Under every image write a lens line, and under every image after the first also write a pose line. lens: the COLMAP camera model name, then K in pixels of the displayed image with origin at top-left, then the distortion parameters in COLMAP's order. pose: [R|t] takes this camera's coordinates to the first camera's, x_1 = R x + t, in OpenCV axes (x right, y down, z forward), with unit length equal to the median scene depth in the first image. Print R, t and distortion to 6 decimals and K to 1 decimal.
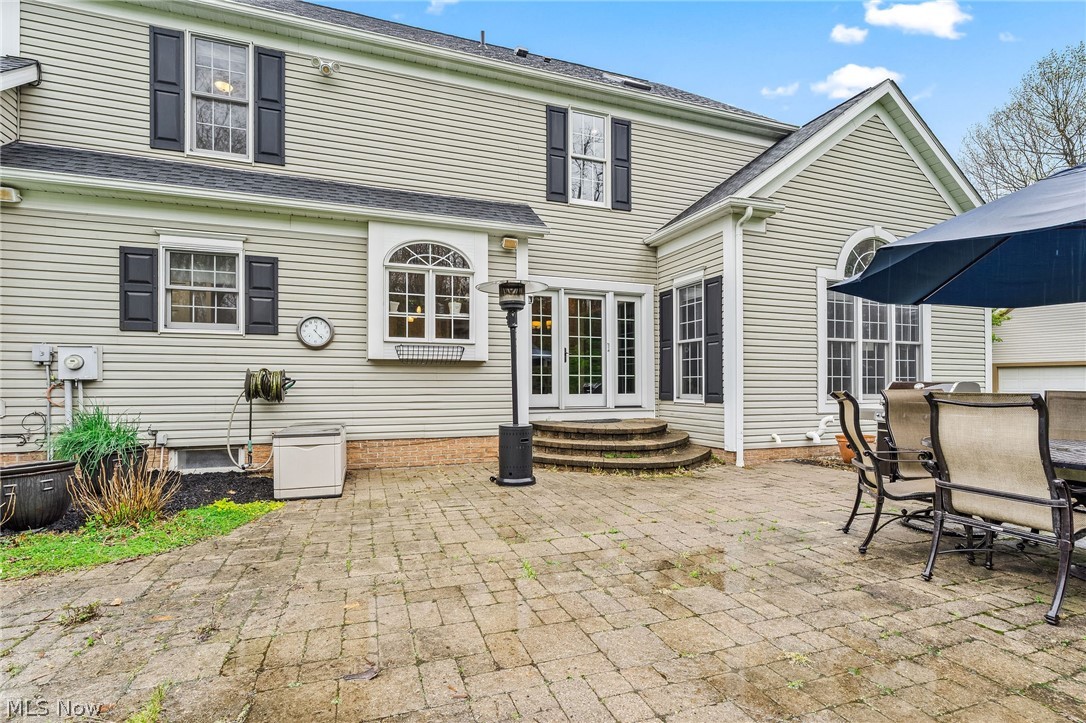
lens RADIAL K [[496.8, 0, 547.7], [0, 496.8, 382.3], [0, 0, 1]] dist [0.000565, 0.001560]
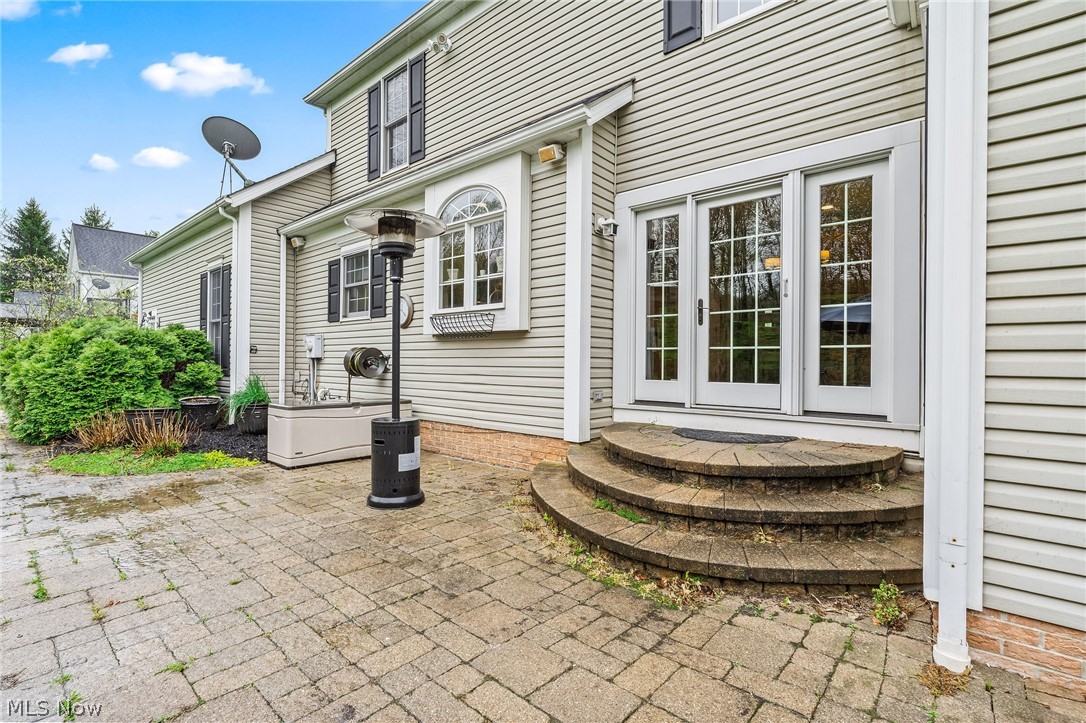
lens RADIAL K [[496.8, 0, 503.3], [0, 496.8, 363.9], [0, 0, 1]] dist [0.000565, 0.001560]
pose [[0.487911, 0.006288, -0.872871, 0.419937], [-0.003813, 0.999980, 0.005072, 0.001954], [0.872885, 0.000853, 0.487925, 0.534354]]
